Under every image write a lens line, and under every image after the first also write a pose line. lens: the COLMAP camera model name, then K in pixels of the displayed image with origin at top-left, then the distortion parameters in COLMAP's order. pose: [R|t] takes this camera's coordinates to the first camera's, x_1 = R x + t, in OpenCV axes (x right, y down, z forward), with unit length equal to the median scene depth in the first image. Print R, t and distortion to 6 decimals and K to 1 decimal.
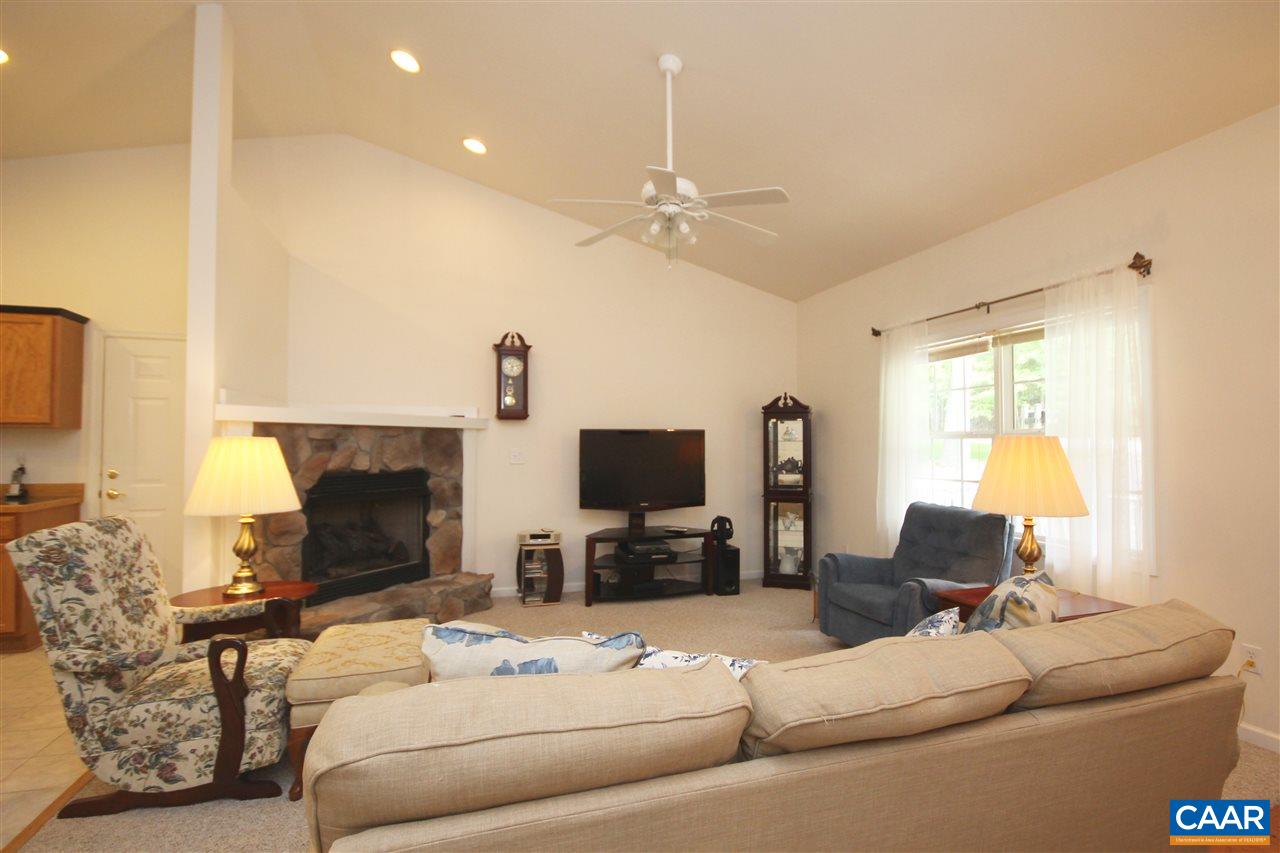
lens RADIAL K [[615.2, 0, 640.0], [0, 615.2, 426.5], [0, 0, 1]] dist [-0.000519, -0.000200]
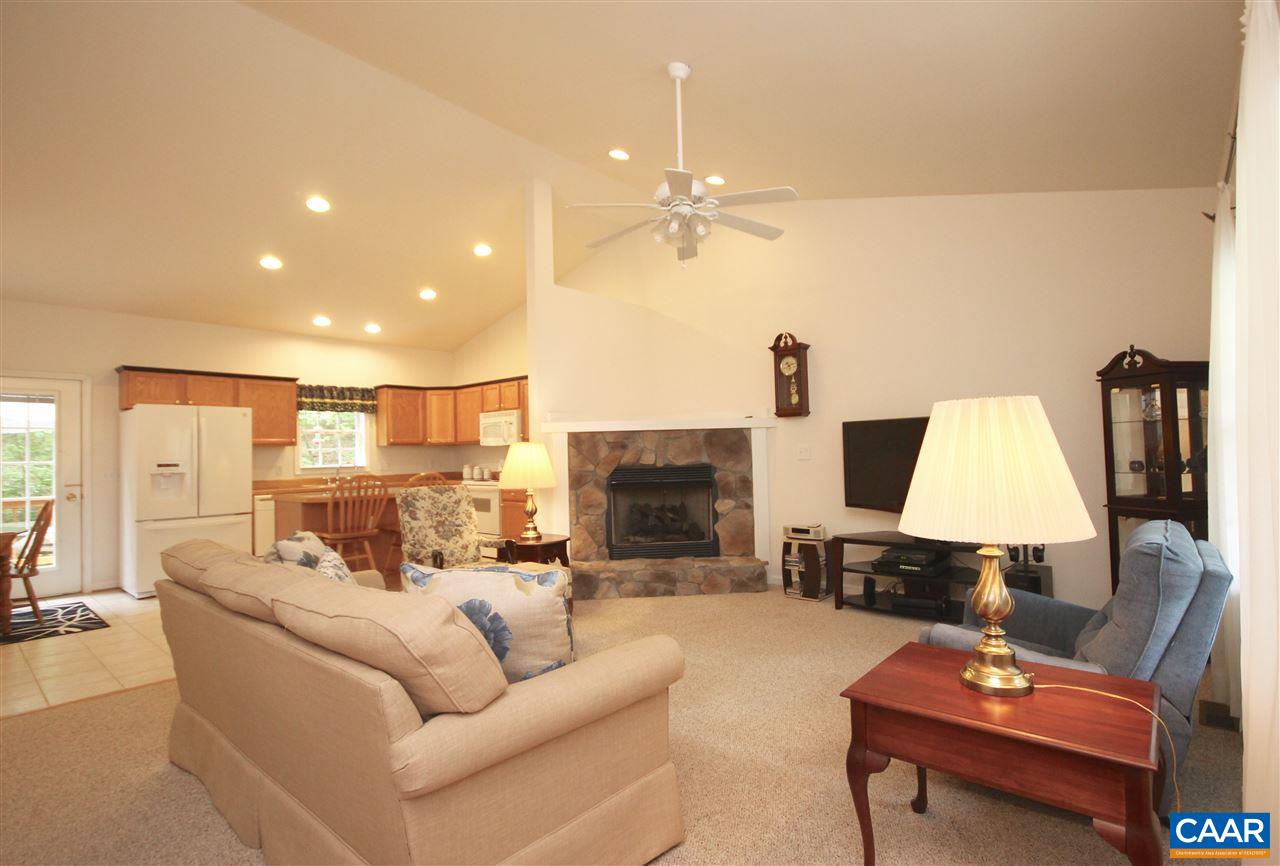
lens RADIAL K [[637.0, 0, 662.4], [0, 637.0, 433.9], [0, 0, 1]] dist [-0.001069, -0.000270]
pose [[0.513350, -0.041207, -0.857190, 0.689392], [0.050442, 0.998568, -0.017795, 0.029503], [0.856696, -0.034103, 0.514693, 0.301271]]
